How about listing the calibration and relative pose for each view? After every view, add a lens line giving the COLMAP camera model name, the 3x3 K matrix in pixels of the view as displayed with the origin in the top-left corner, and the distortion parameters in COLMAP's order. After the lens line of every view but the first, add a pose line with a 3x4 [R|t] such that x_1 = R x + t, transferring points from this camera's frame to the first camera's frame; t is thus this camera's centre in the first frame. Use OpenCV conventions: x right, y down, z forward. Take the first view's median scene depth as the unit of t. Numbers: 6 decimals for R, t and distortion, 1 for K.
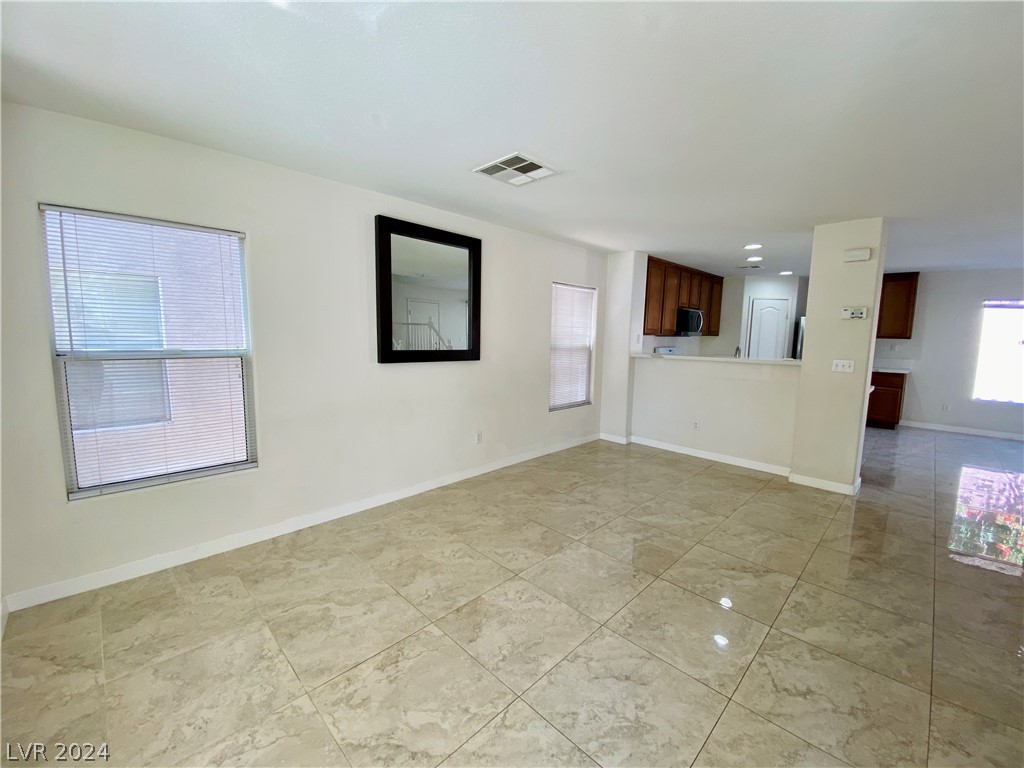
lens RADIAL K [[416.0, 0, 512.0], [0, 416.0, 384.0], [0, 0, 1]] dist [0.030098, -0.025065]
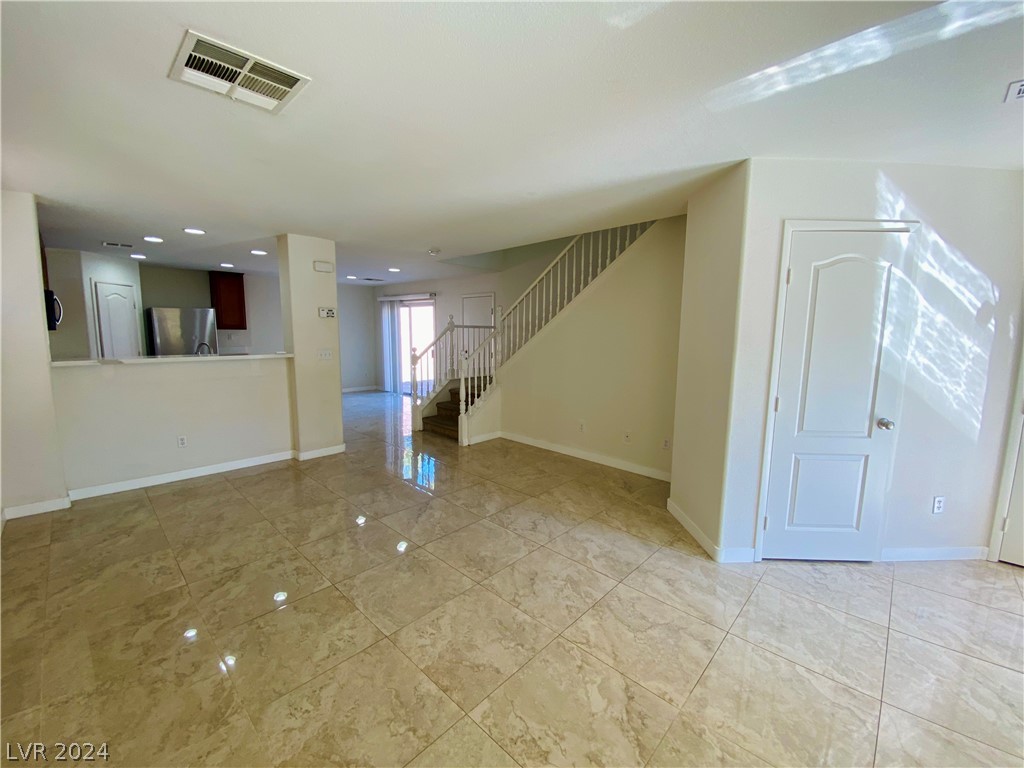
lens RADIAL K [[416.0, 0, 512.0], [0, 416.0, 384.0], [0, 0, 1]] dist [0.030098, -0.025065]
pose [[-0.024295, -0.146386, 0.988929, -0.581118], [0.112499, 0.982537, 0.148203, -0.095810], [-0.993355, 0.114854, -0.007402, 0.563948]]
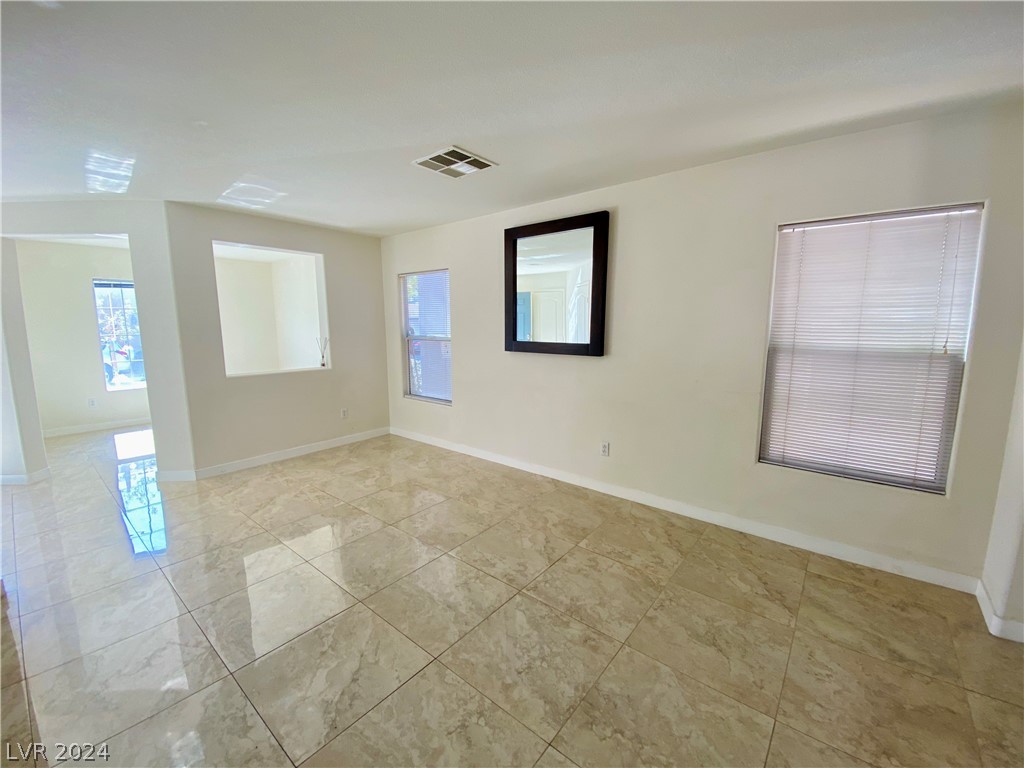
lens RADIAL K [[416.0, 0, 512.0], [0, 416.0, 384.0], [0, 0, 1]] dist [0.030098, -0.025065]
pose [[0.097722, 0.126286, -0.987169, 0.947163], [-0.115821, 0.986619, 0.114750, -0.099820], [0.988451, 0.103122, 0.111041, 0.932656]]
